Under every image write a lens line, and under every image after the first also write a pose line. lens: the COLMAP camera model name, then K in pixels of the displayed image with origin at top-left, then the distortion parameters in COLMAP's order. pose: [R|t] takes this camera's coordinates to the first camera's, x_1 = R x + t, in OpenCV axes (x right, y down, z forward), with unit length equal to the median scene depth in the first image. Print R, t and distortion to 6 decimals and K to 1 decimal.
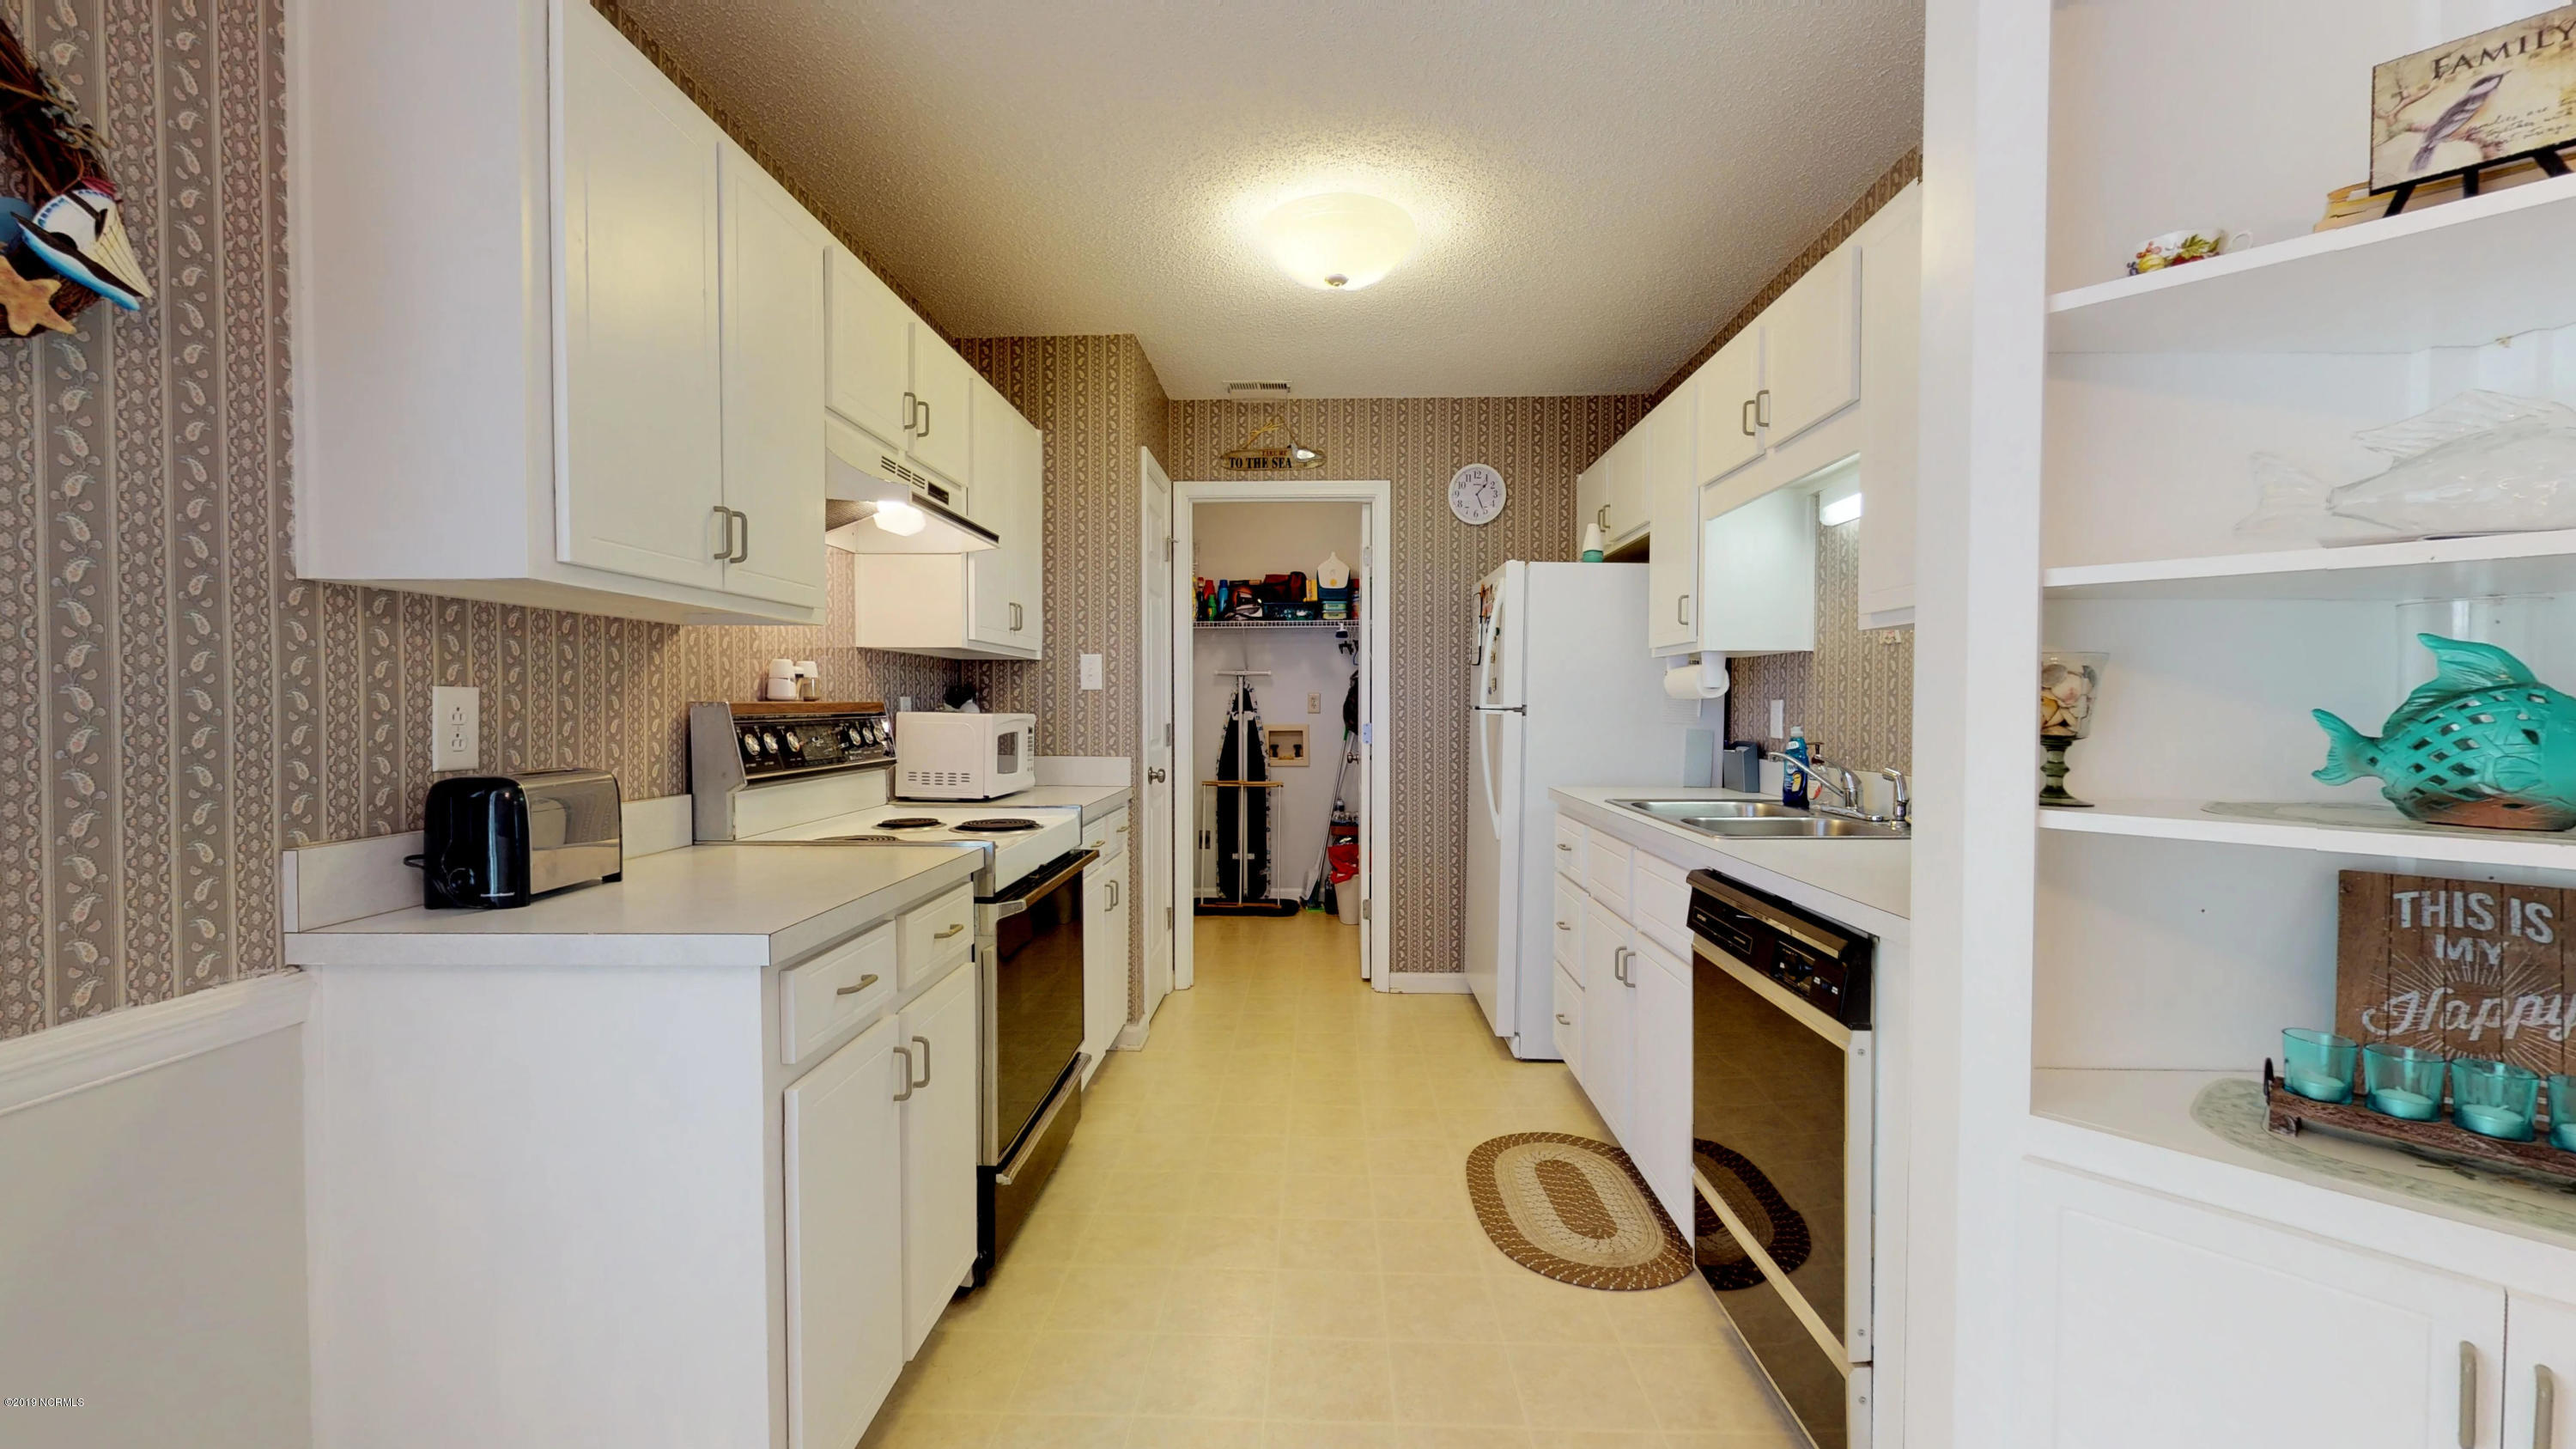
lens RADIAL K [[987.2, 0, 1288.0], [0, 987.2, 724.5], [0, 0, 1]] dist [-0.001599, 0.000206]
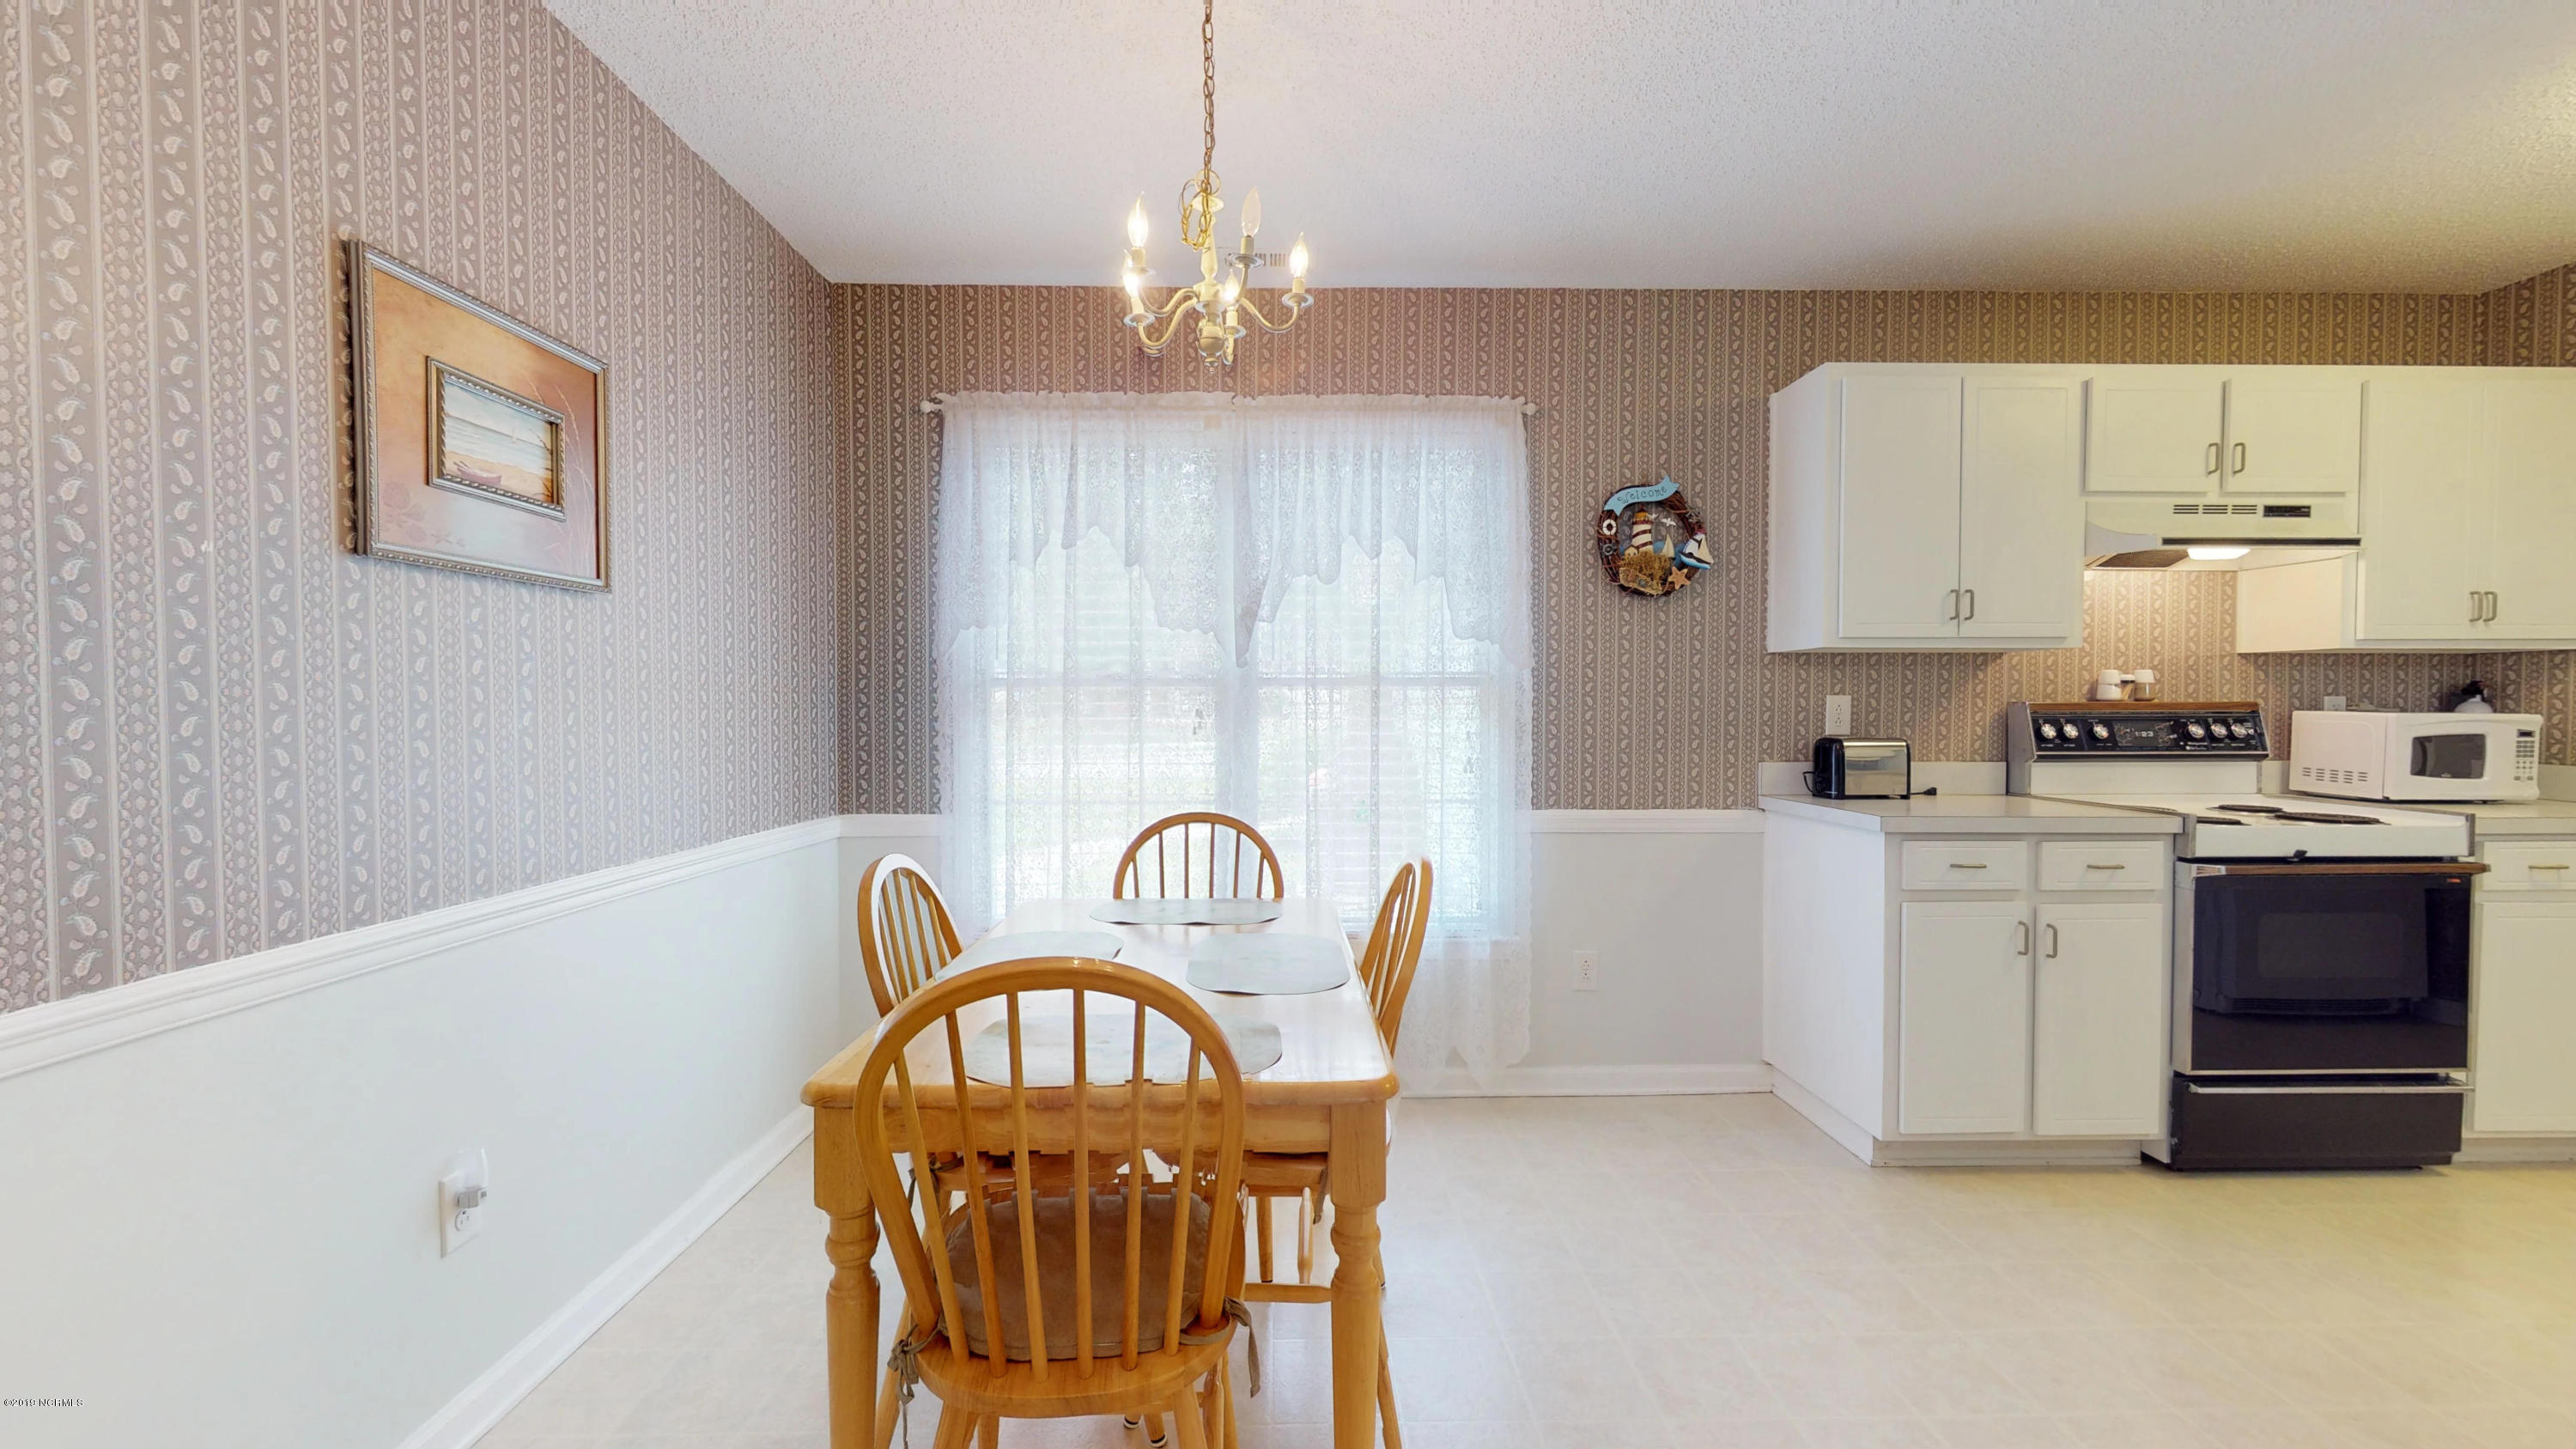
lens RADIAL K [[987.2, 0, 1288.0], [0, 987.2, 724.5], [0, 0, 1]] dist [-0.001599, 0.000206]
pose [[0.053673, 0.019570, -0.998367, 0.869853], [-0.020070, 0.999627, 0.018516, 0.006236], [0.998357, 0.019044, 0.054046, -0.204413]]
